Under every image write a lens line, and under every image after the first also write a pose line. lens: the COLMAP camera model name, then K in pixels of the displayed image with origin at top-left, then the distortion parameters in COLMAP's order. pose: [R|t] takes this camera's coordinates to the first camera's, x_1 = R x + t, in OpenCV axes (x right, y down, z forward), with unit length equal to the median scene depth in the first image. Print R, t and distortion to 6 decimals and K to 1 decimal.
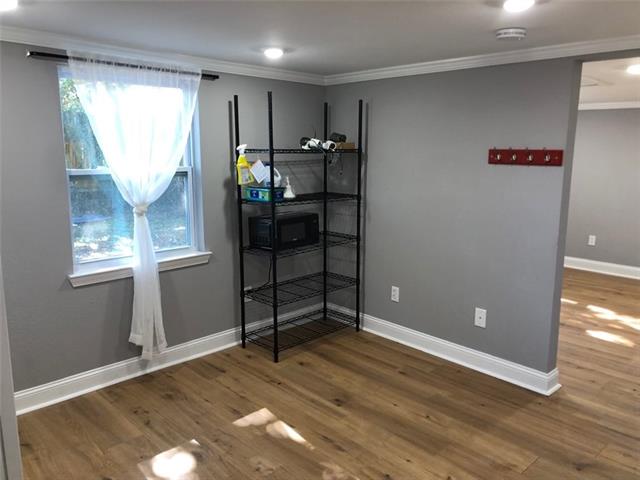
lens RADIAL K [[519.5, 0, 315.7], [0, 519.5, 237.6], [0, 0, 1]] dist [0.045082, -0.045435]
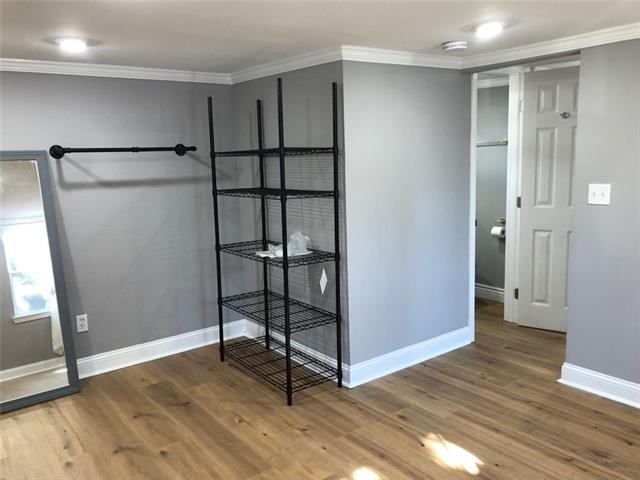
lens RADIAL K [[519.5, 0, 314.7], [0, 519.5, 239.8], [0, 0, 1]] dist [0.045082, -0.045435]
pose [[-0.994362, 0.001722, 0.106027, 0.789605], [0.036521, 0.944261, 0.327167, -0.306495], [-0.099554, 0.329194, -0.939000, 1.825782]]
